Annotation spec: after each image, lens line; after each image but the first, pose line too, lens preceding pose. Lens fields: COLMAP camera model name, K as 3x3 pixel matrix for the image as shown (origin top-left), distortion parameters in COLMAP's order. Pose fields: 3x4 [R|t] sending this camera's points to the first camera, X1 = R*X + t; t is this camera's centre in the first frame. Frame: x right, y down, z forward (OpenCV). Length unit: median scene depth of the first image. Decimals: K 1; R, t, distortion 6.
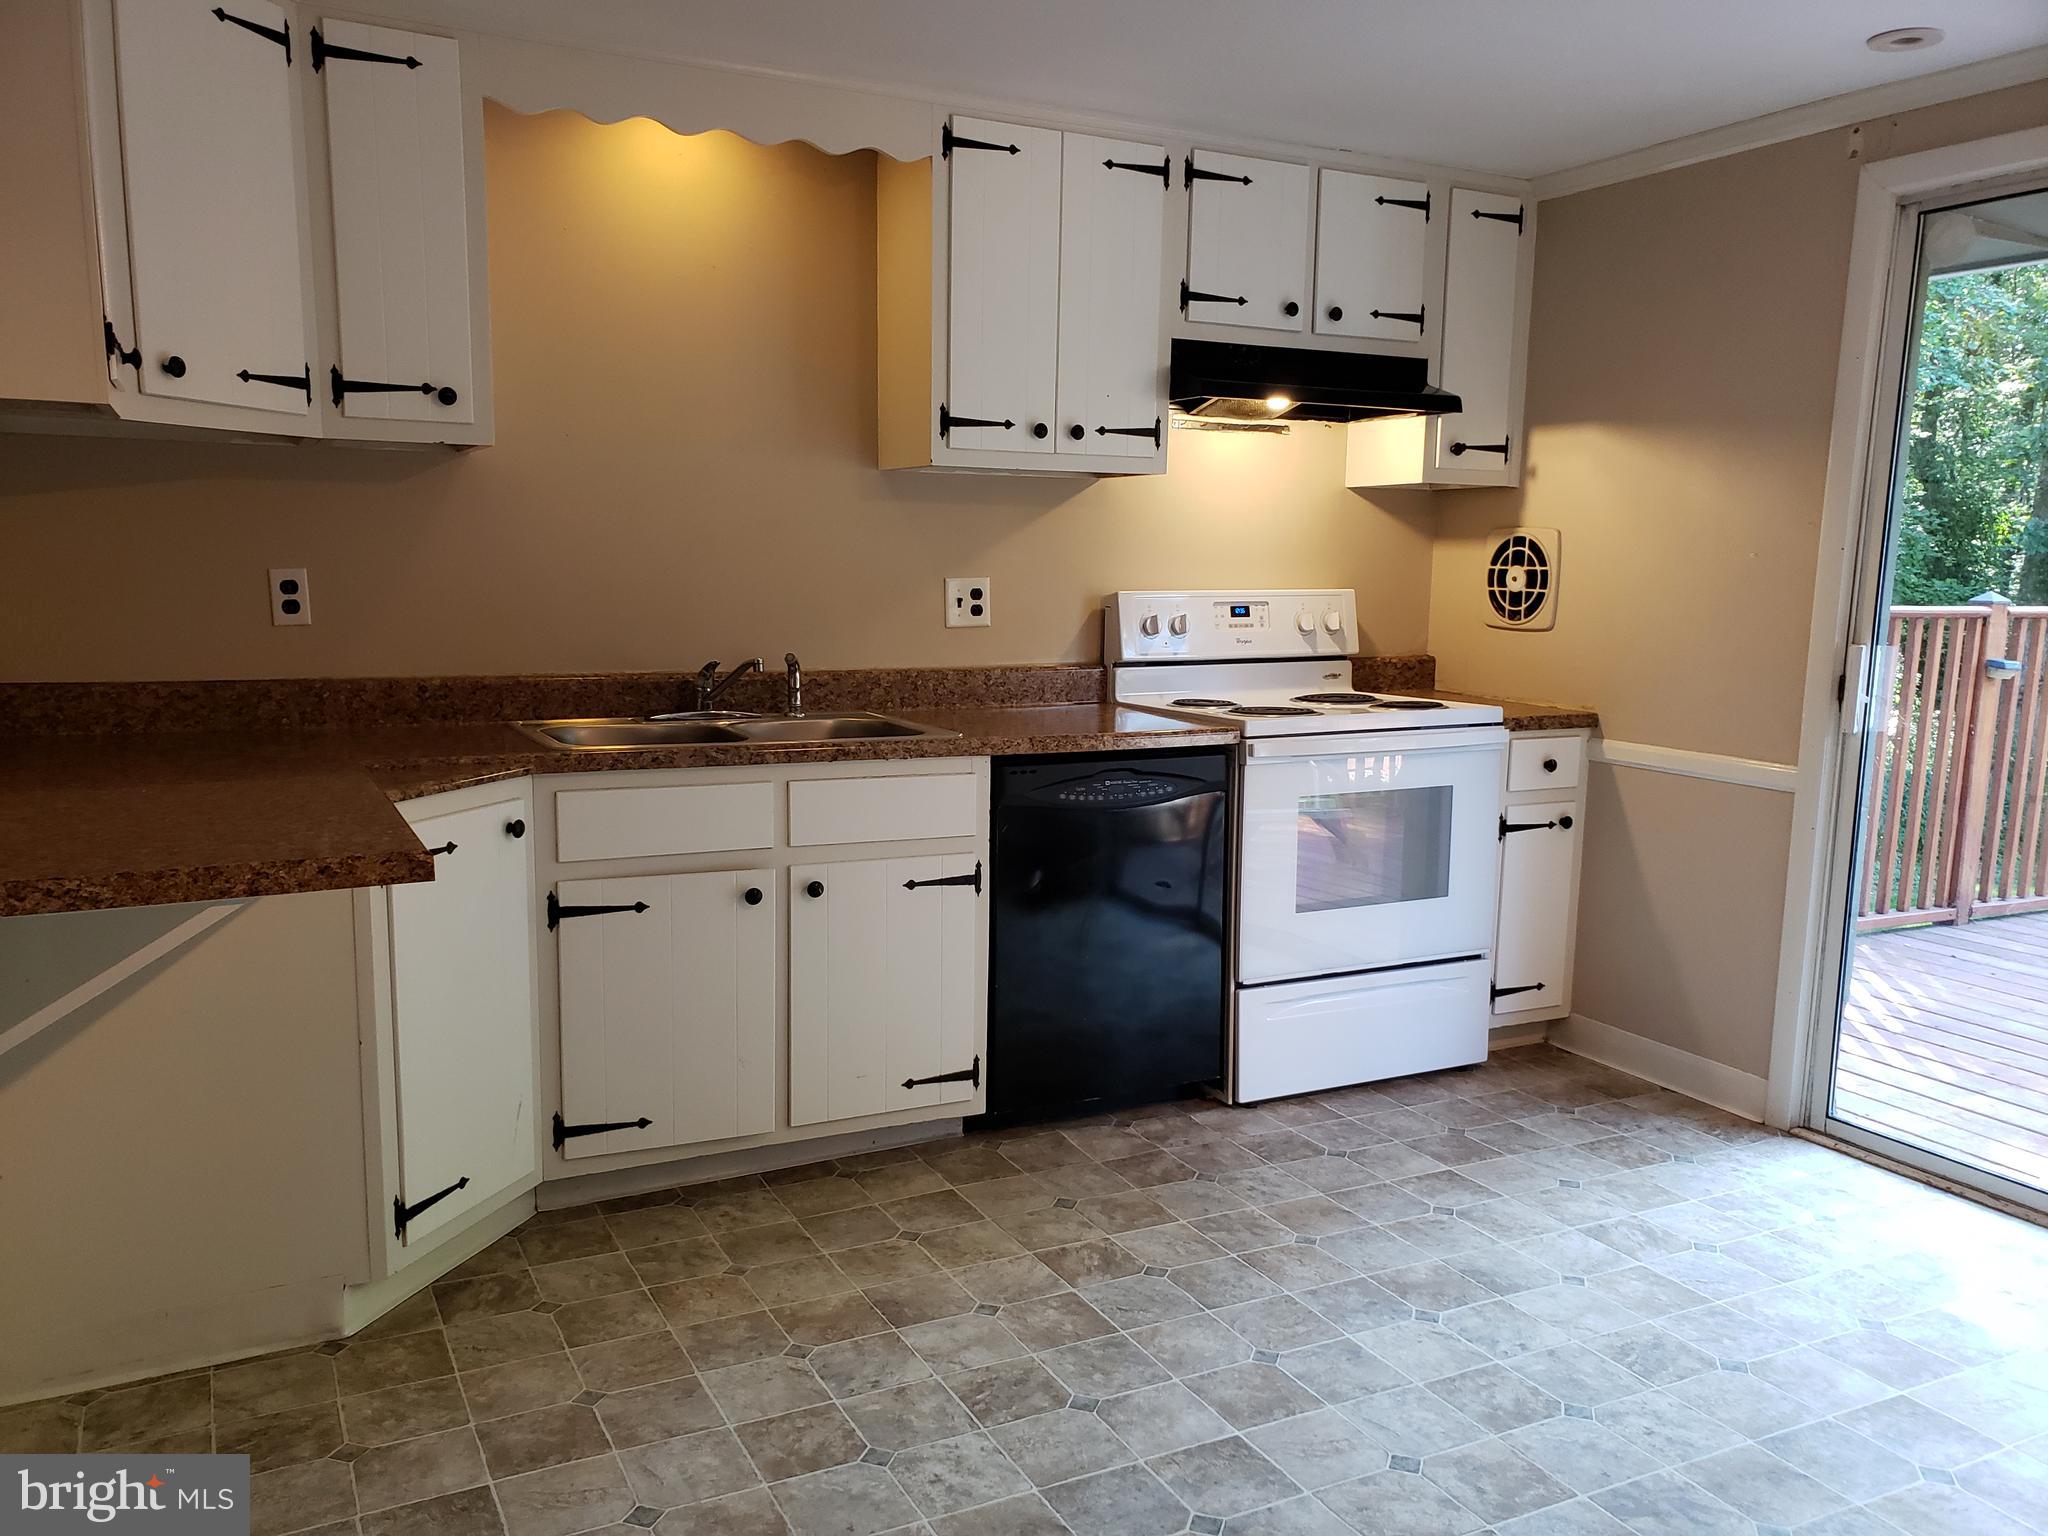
lens RADIAL K [[1581.2, 0, 988.9], [0, 1581.2, 814.4], [0, 0, 1]] dist [0.182847, -0.445849]
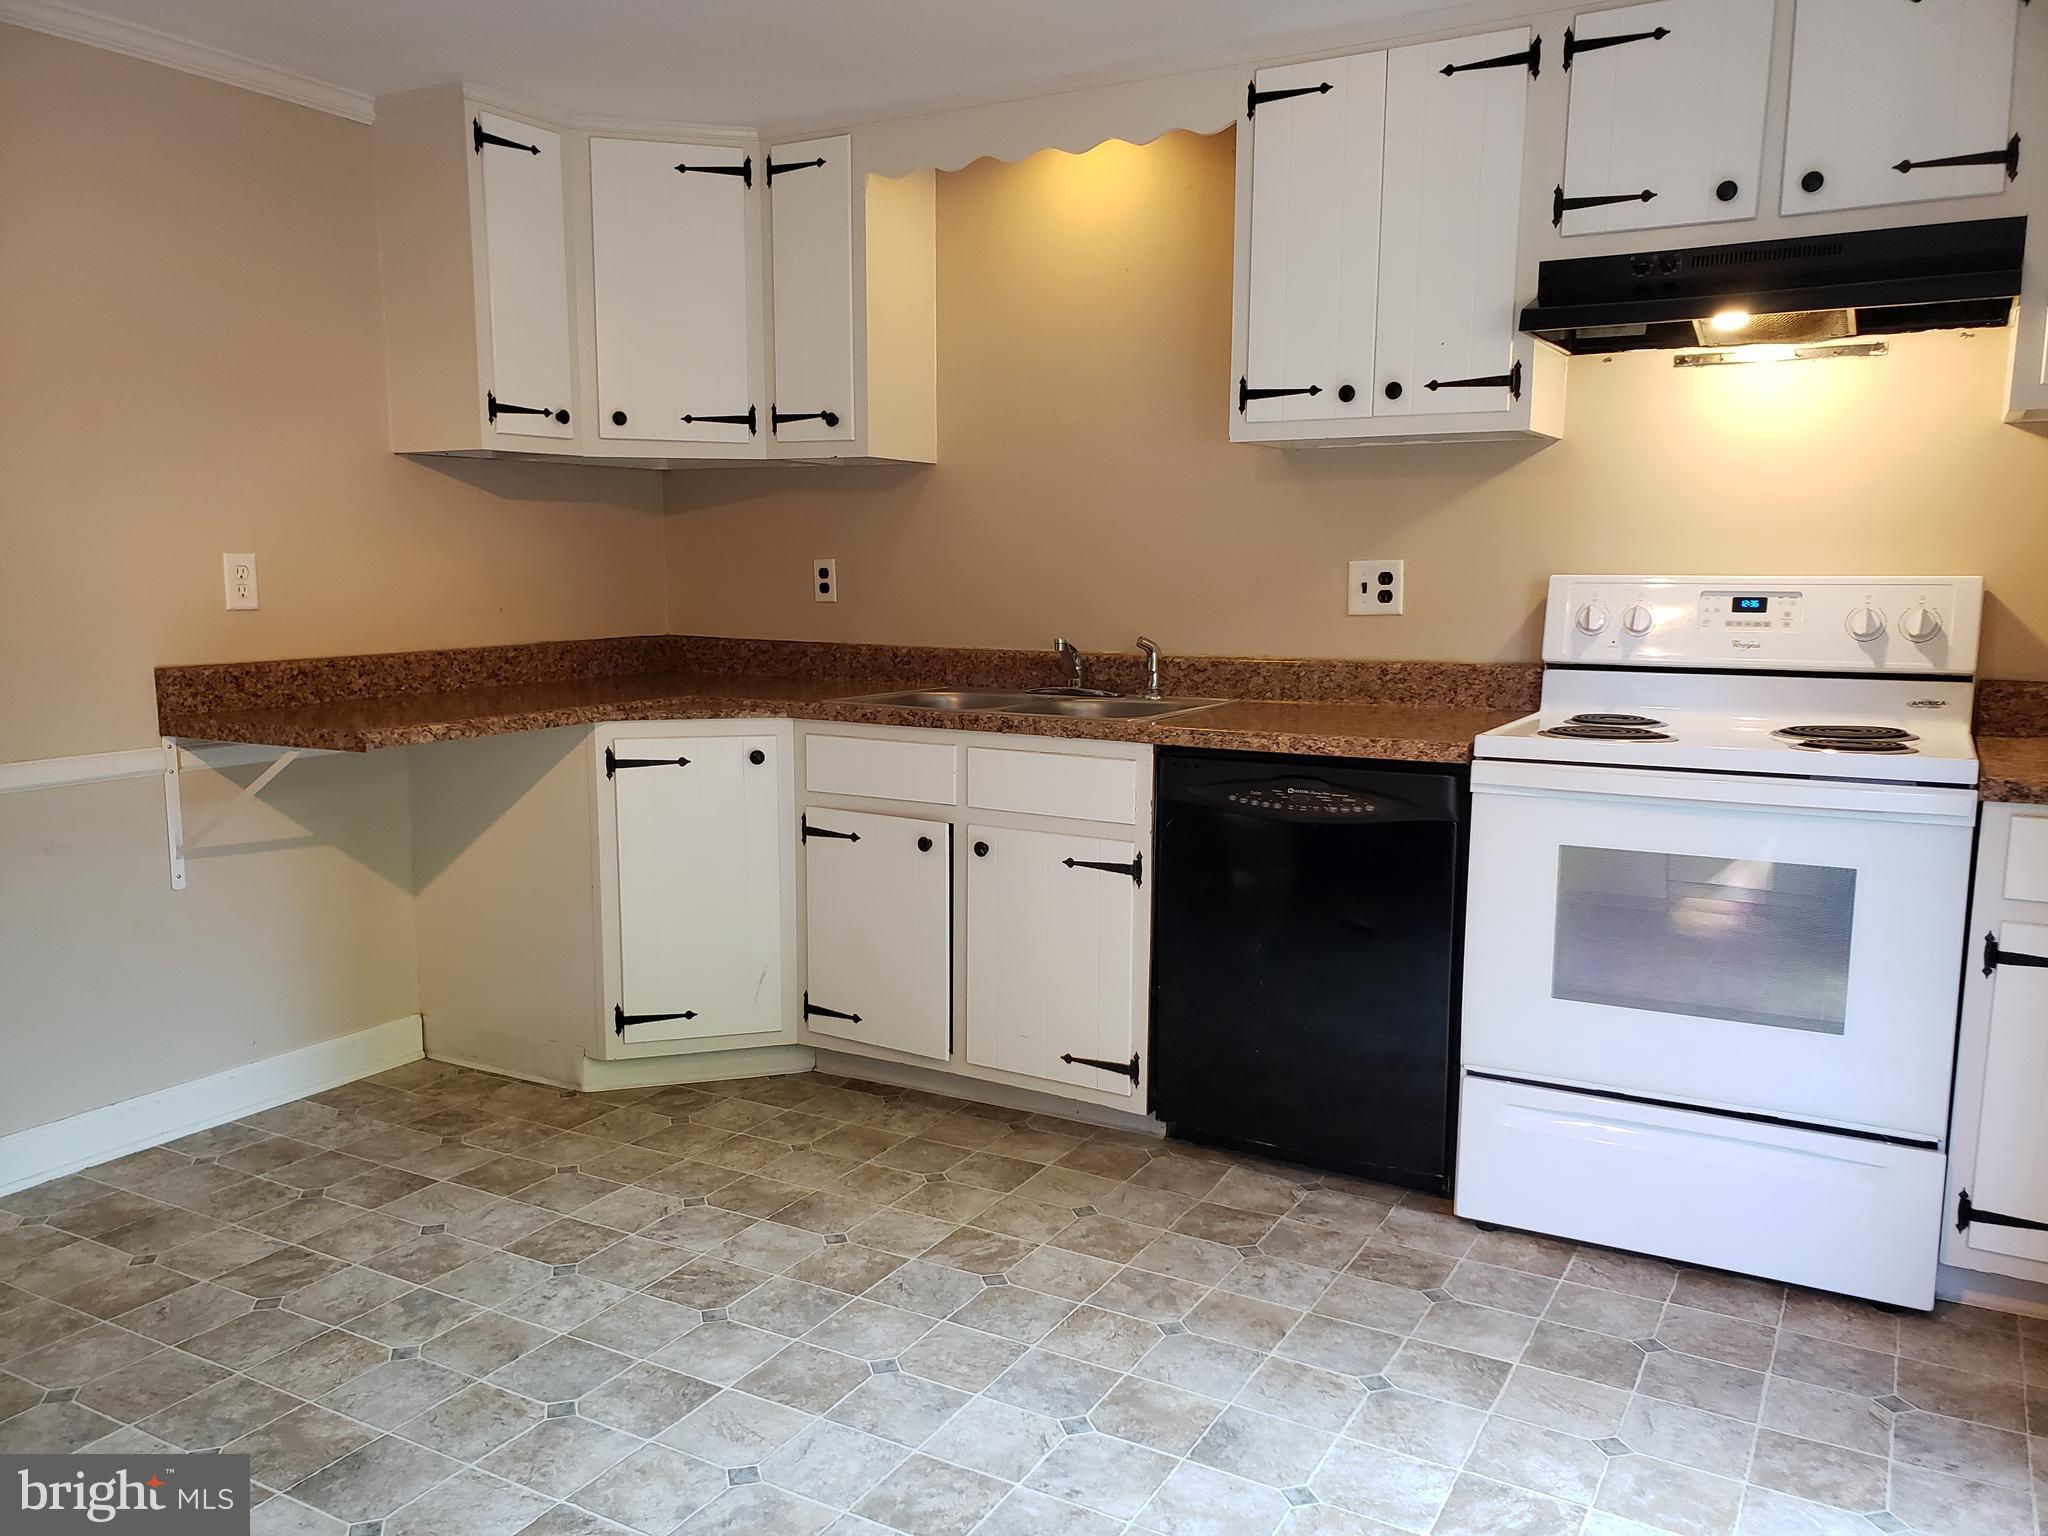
lens RADIAL K [[1577.3, 0, 1023.5], [0, 1577.3, 818.1], [0, 0, 1]] dist [0.051548, -0.039747]
pose [[0.554041, 0.124687, -0.823099, 0.741594], [-0.126258, 0.989868, 0.064964, -0.044575], [0.822859, 0.067930, 0.564170, 0.399006]]
